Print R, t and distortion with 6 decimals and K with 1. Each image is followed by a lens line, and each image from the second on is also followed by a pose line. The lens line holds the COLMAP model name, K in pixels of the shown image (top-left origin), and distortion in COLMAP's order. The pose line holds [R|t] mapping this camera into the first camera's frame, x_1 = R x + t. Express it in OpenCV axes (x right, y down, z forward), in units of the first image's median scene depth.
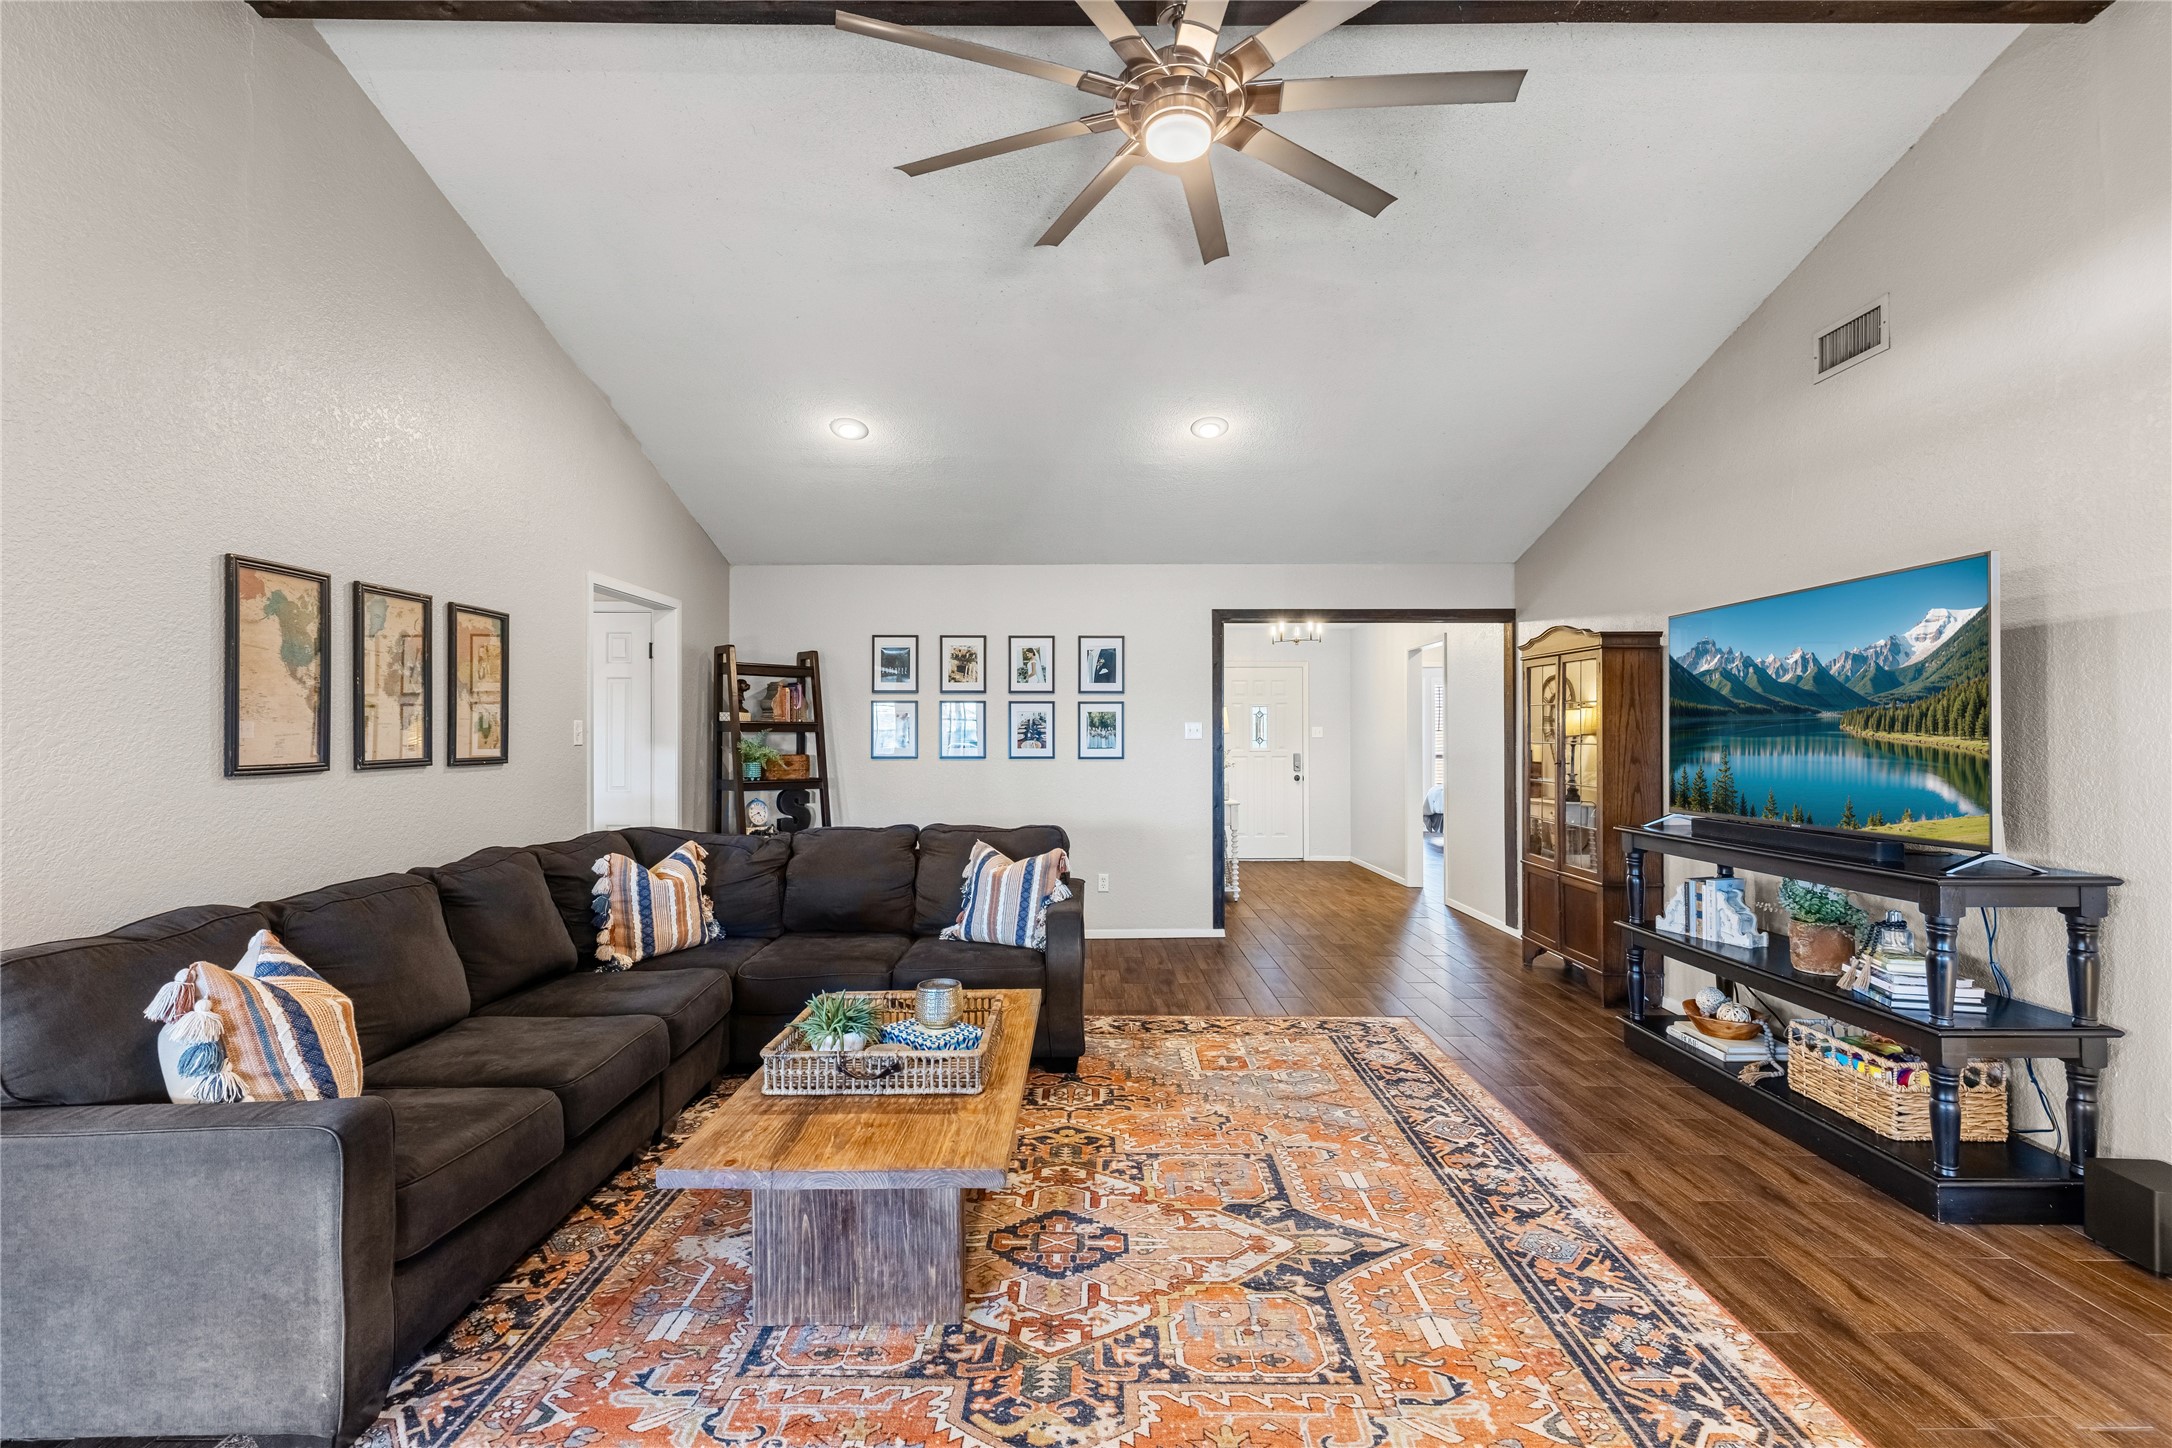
lens RADIAL K [[976.3, 0, 1082.5], [0, 976.3, 719.3], [0, 0, 1]] dist [0.006709, -0.001428]
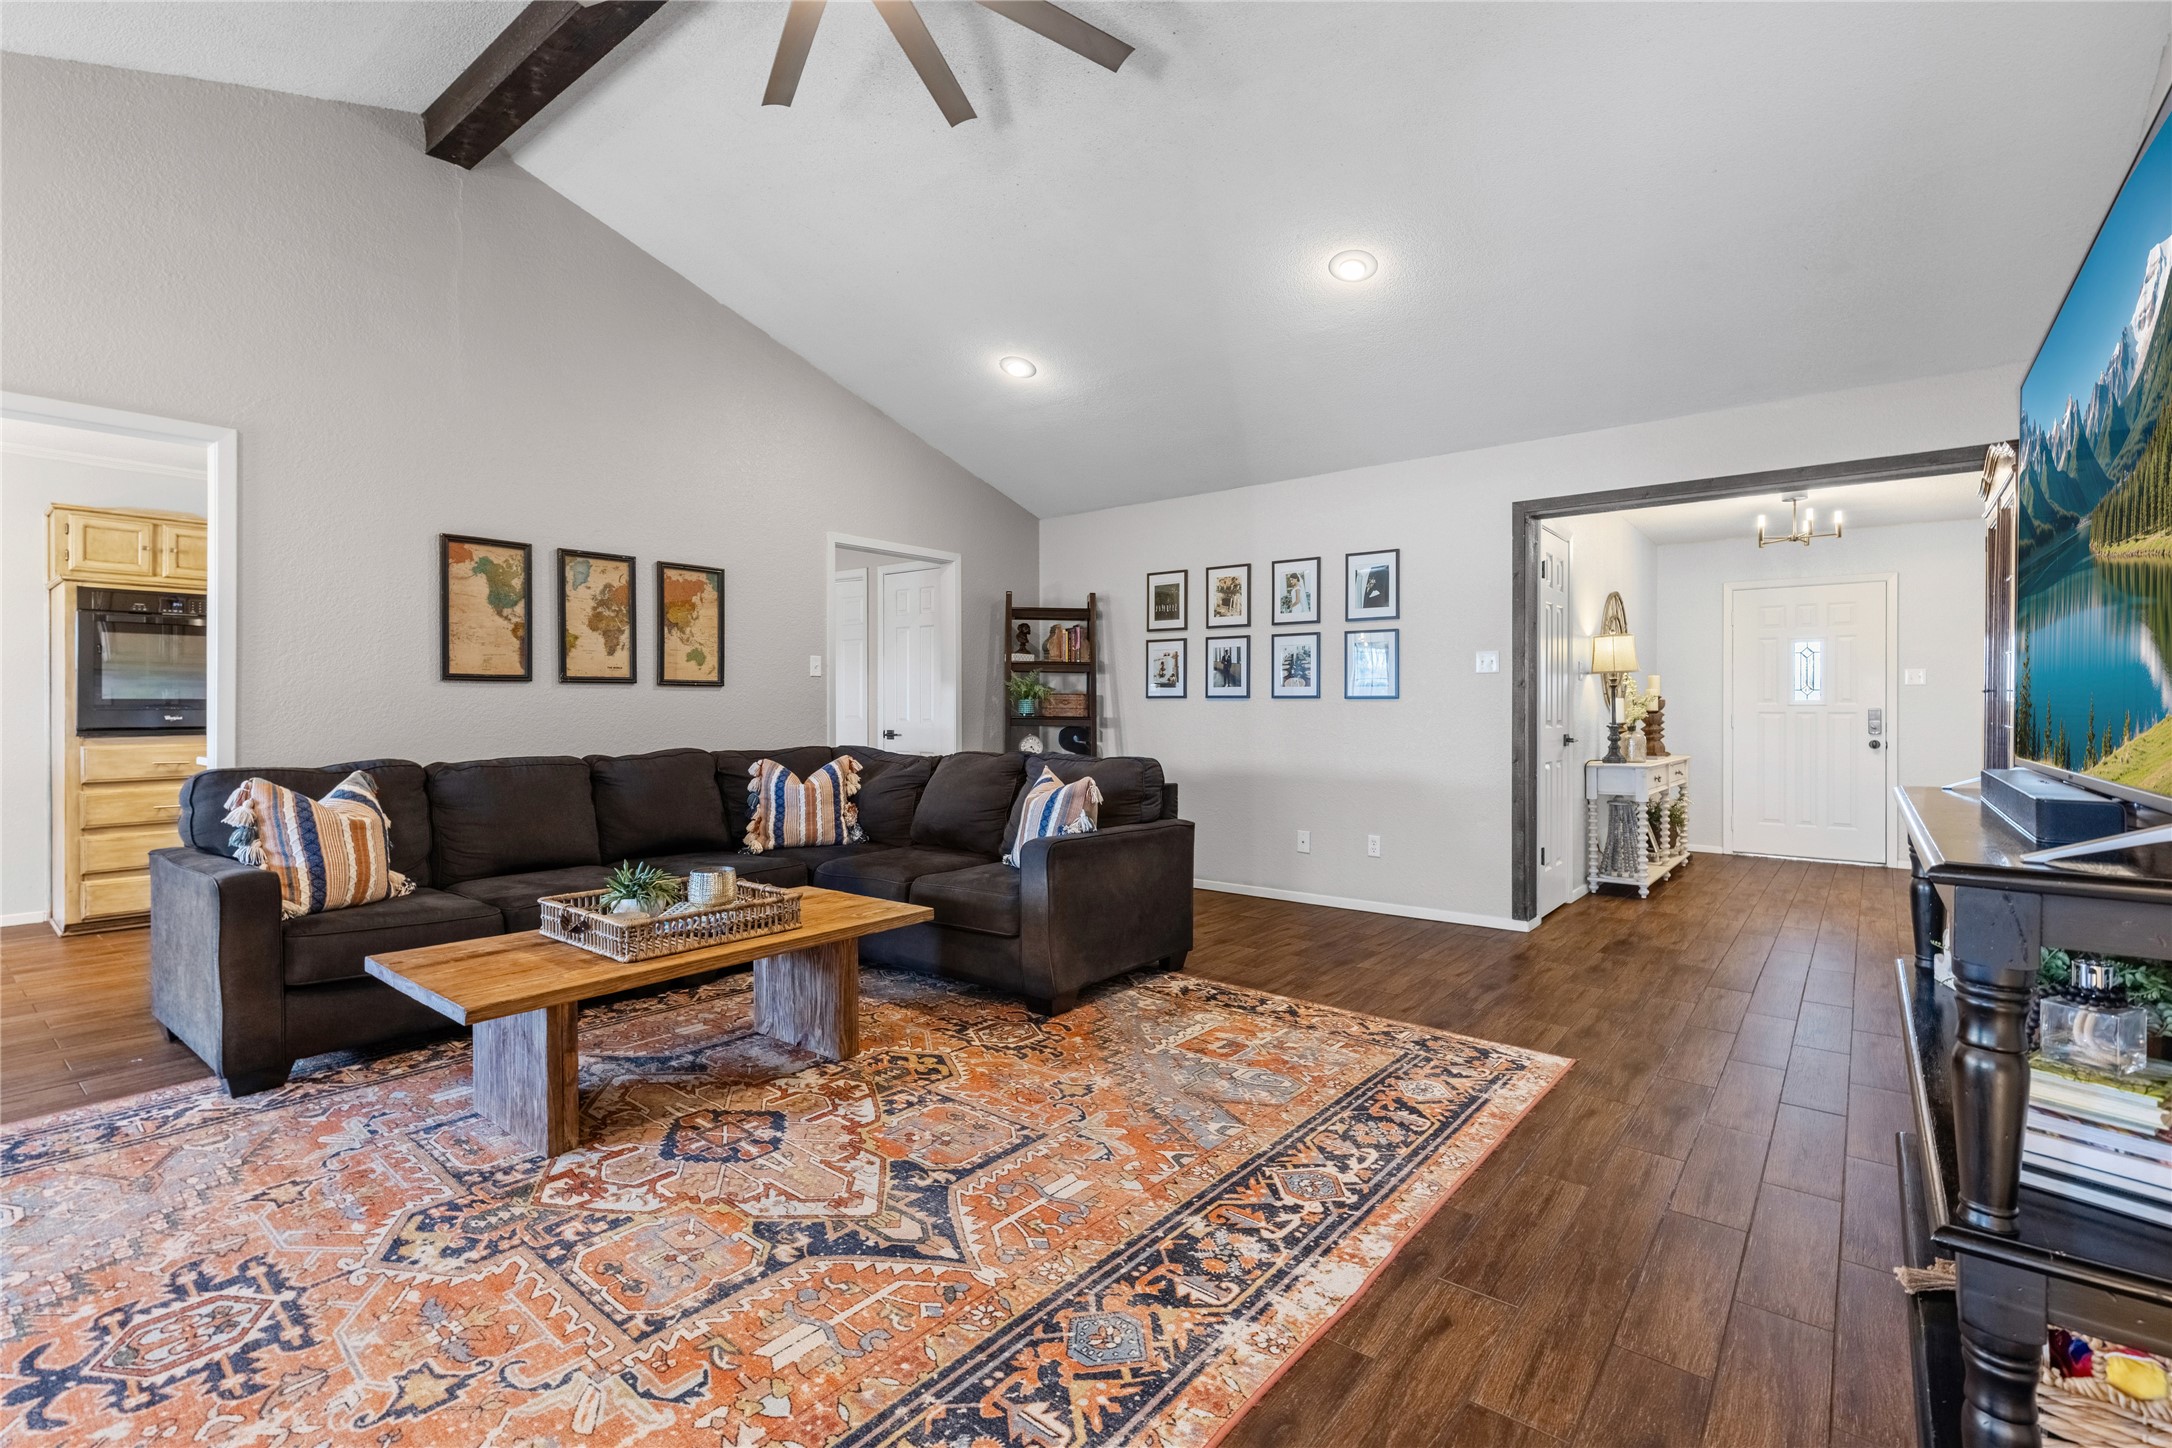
lens RADIAL K [[976.3, 0, 1053.6], [0, 976.3, 700.5], [0, 0, 1]] dist [0.006709, -0.001428]
pose [[0.773196, 0.000713, -0.634167, 0.697648], [0.005207, 0.999959, 0.007474, 0.070760], [0.634146, -0.009081, 0.773160, 0.360403]]
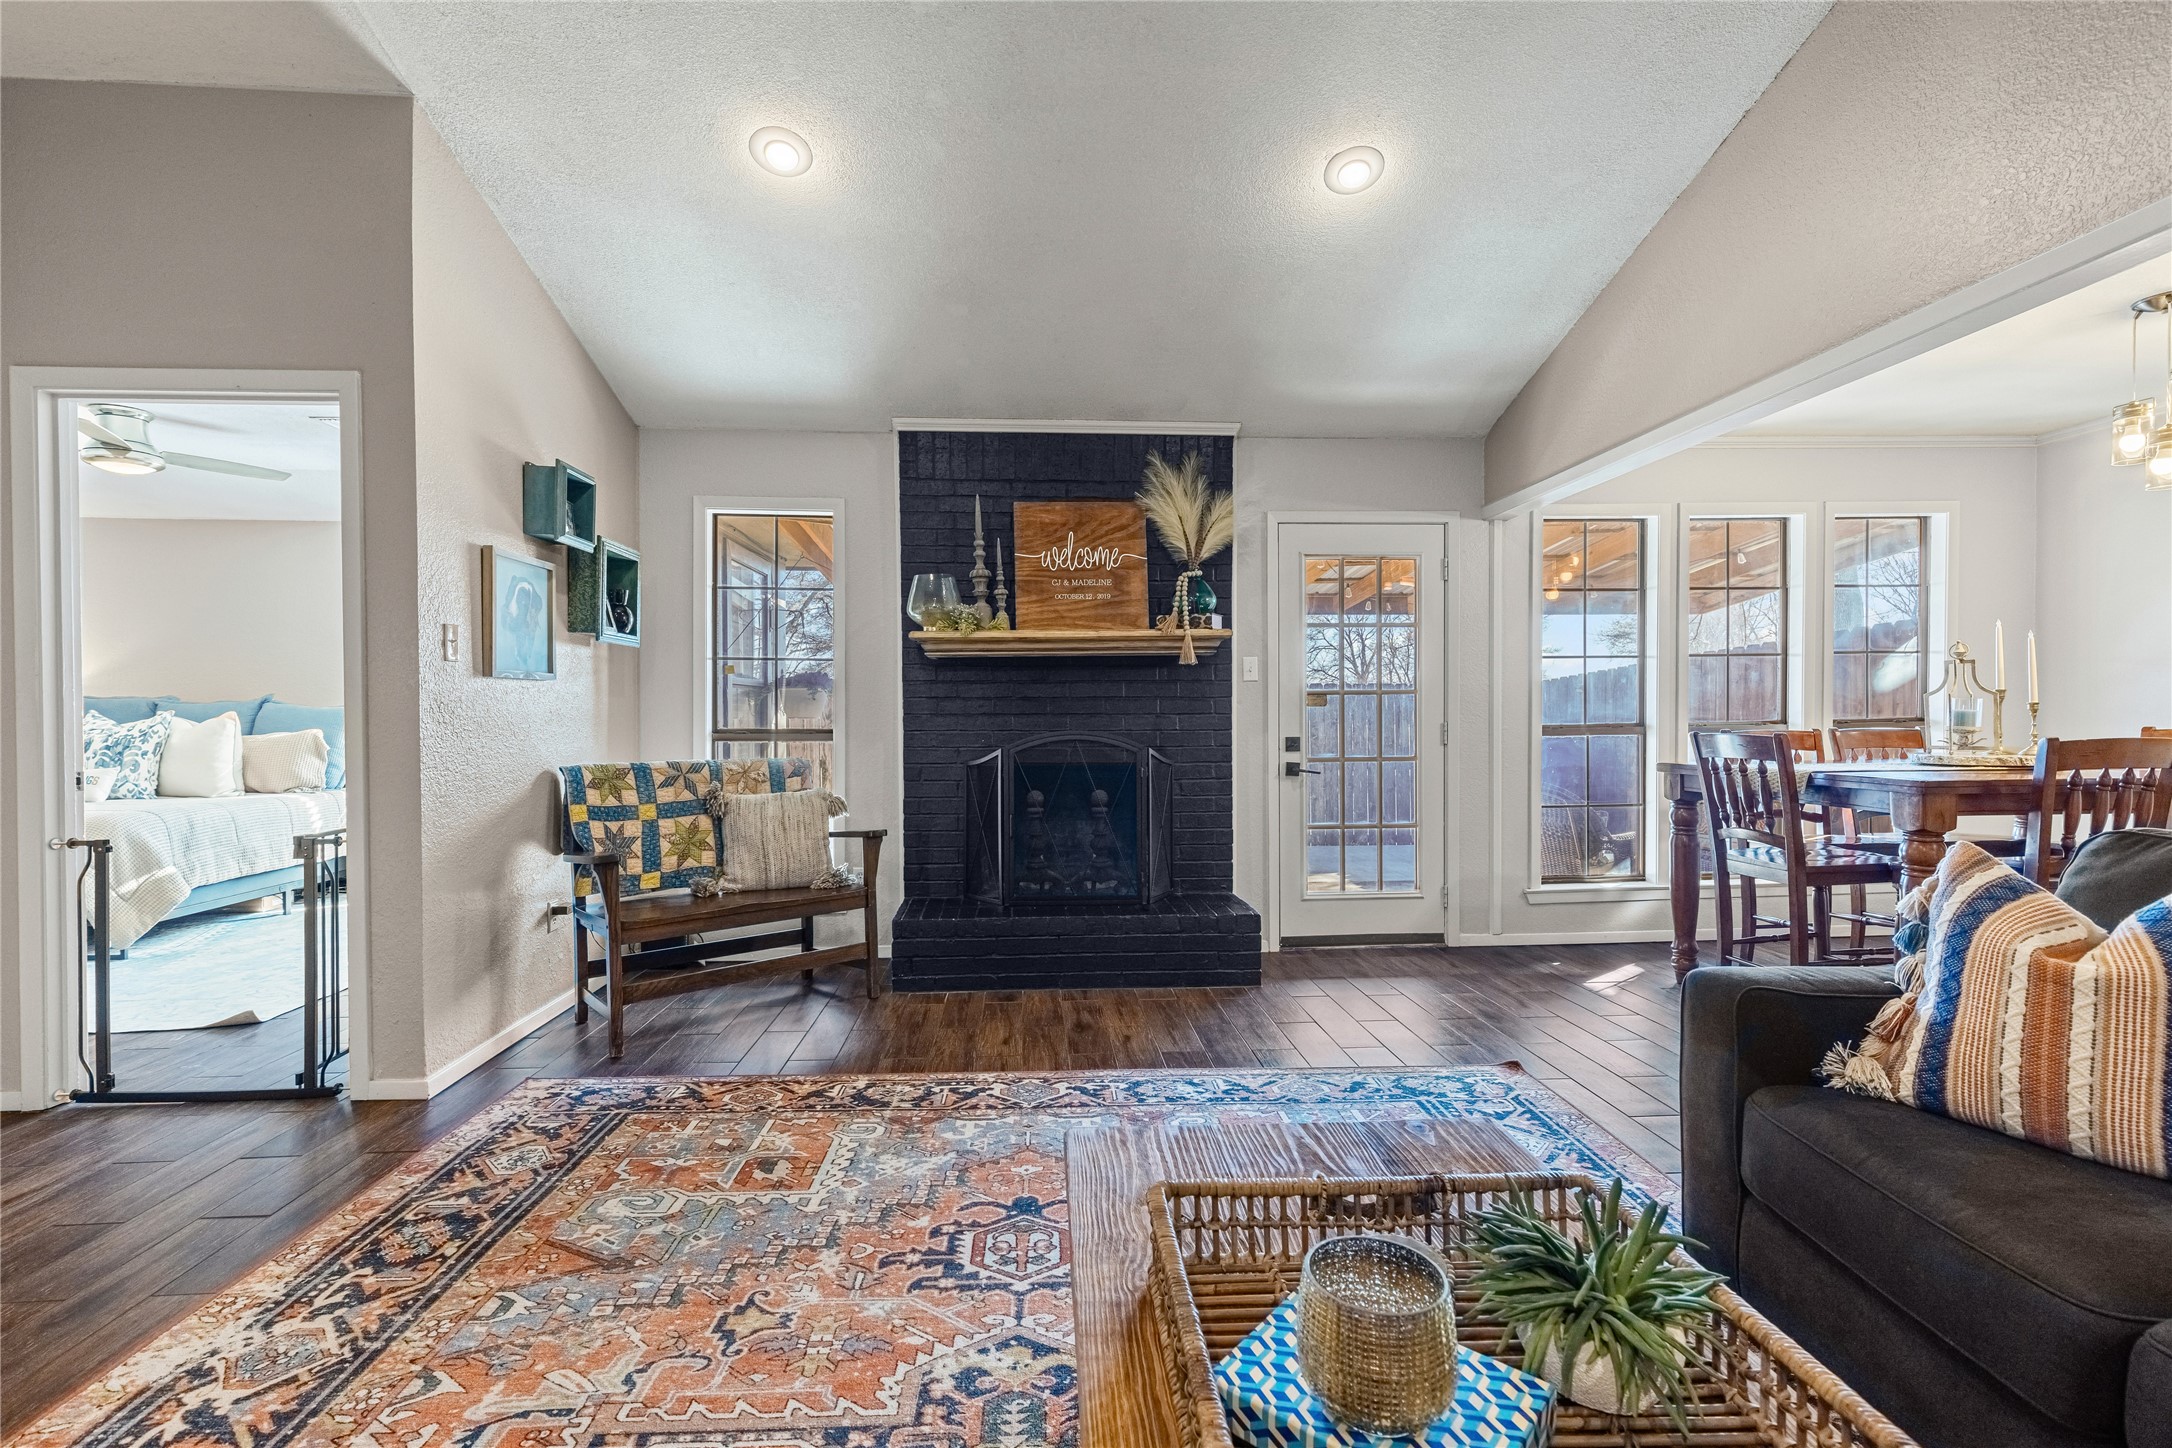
lens RADIAL K [[976.3, 0, 1092.3], [0, 976.3, 721.5], [0, 0, 1]] dist [0.006709, -0.001428]
pose [[-0.997294, 0.012673, -0.072421, -0.031269], [0.012946, 0.999911, -0.003293, 0.082462], [0.072372, -0.004221, -0.997369, 1.124594]]
